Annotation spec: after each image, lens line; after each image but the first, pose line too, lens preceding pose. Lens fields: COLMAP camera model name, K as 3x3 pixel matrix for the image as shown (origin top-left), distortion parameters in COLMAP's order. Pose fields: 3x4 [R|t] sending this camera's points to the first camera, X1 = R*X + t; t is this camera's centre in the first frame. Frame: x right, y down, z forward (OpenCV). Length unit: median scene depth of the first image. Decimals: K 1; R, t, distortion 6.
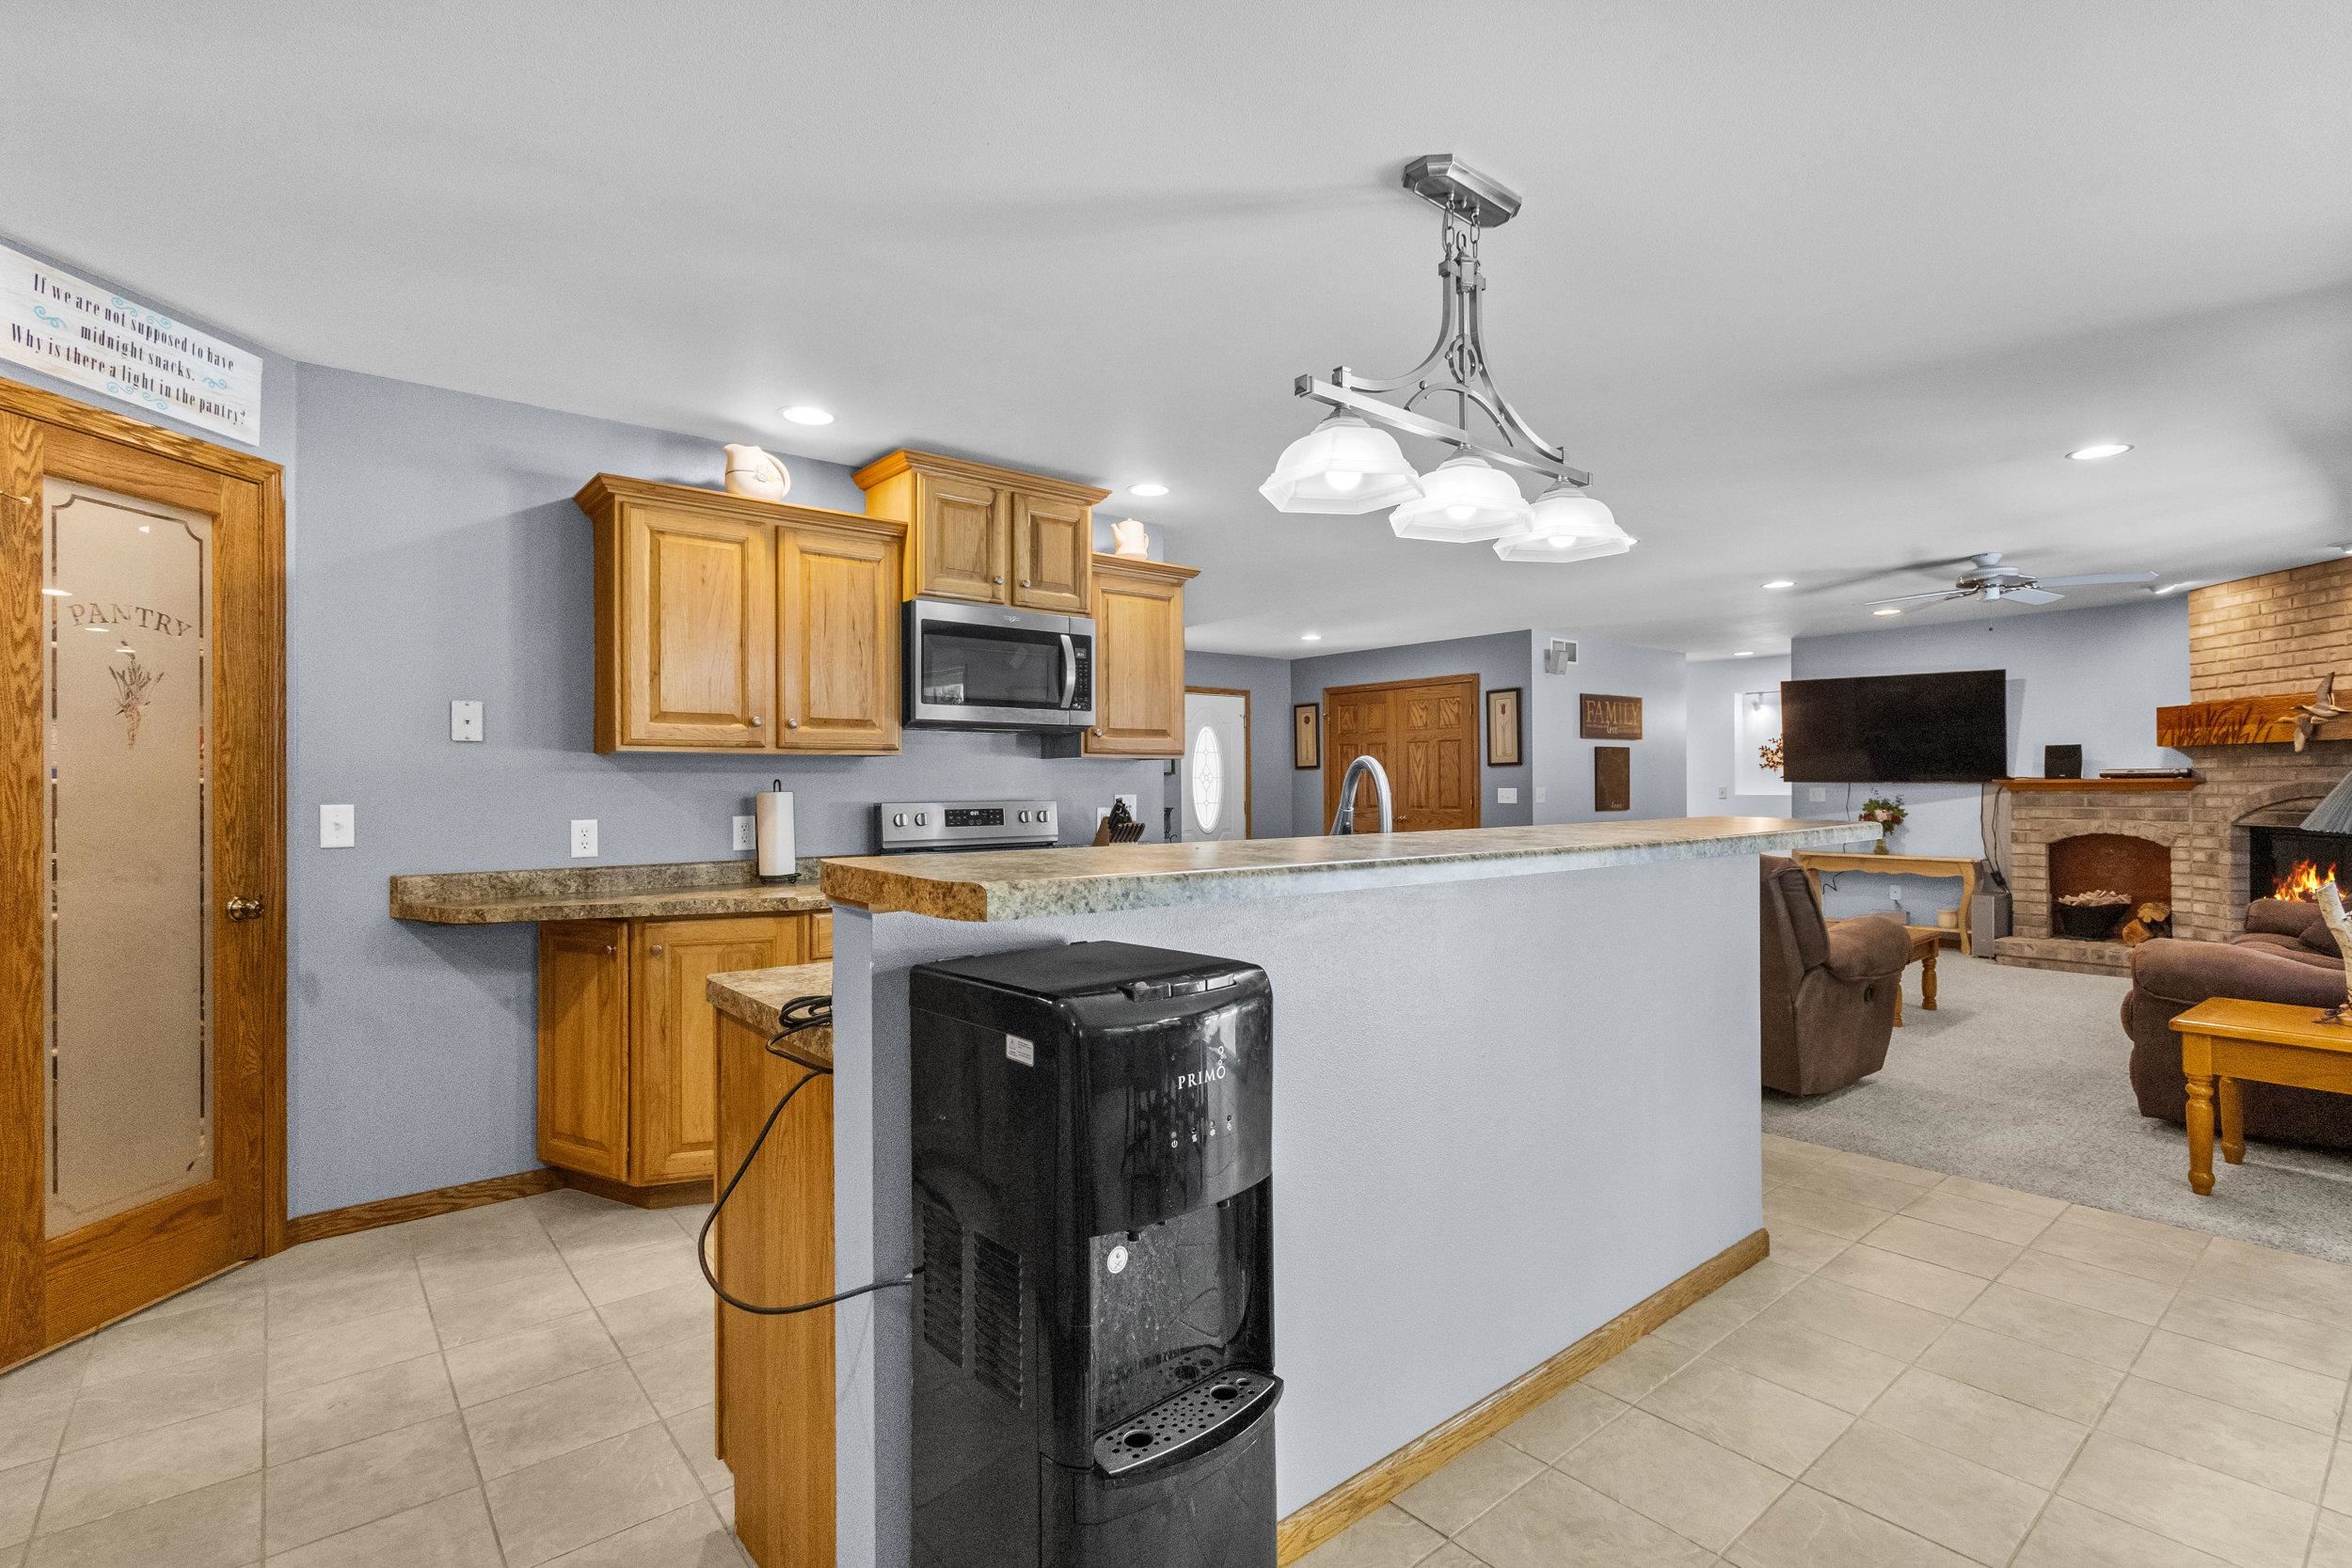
lens RADIAL K [[1082.2, 0, 1171.1], [0, 1082.2, 777.1], [0, 0, 1]] dist [0.007755, -0.003148]
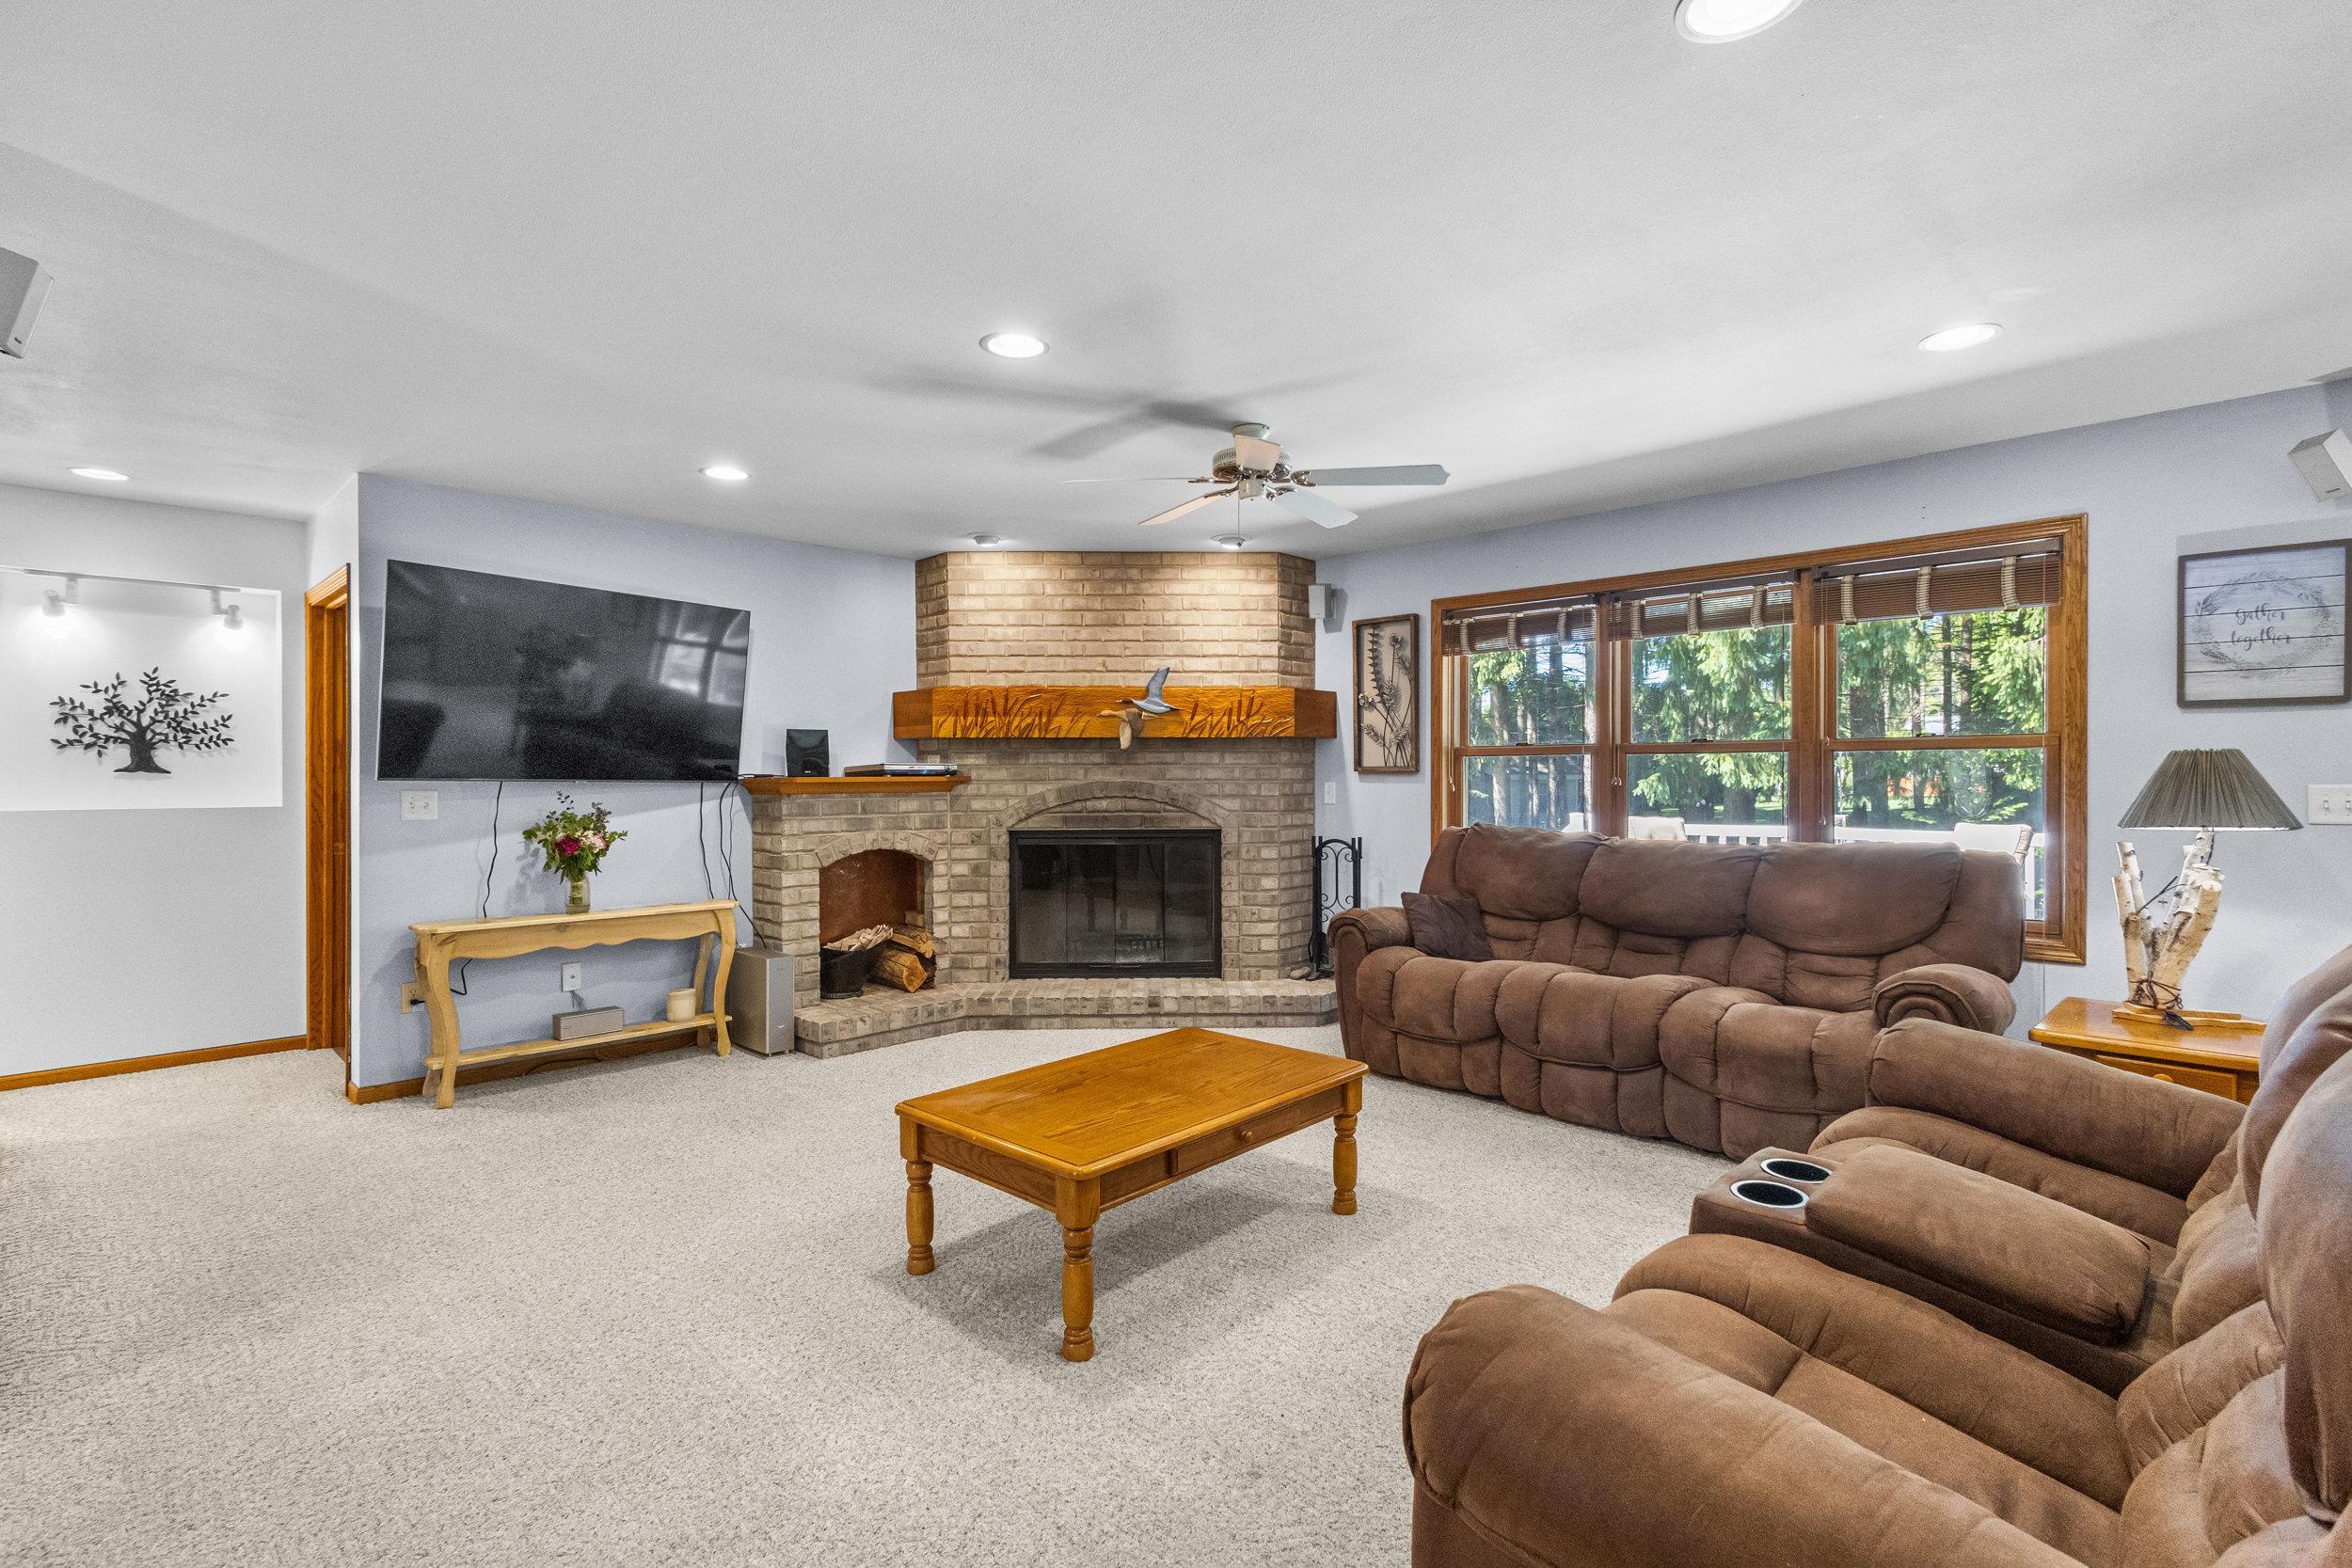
lens RADIAL K [[1082.2, 0, 1168.2], [0, 1082.2, 781.5], [0, 0, 1]] dist [0.007755, -0.003148]
pose [[-0.114054, 0.004691, 0.993463, 0.093901], [-0.003010, 0.999983, -0.005067, 0.008595], [-0.993470, -0.003568, -0.114038, 0.936593]]
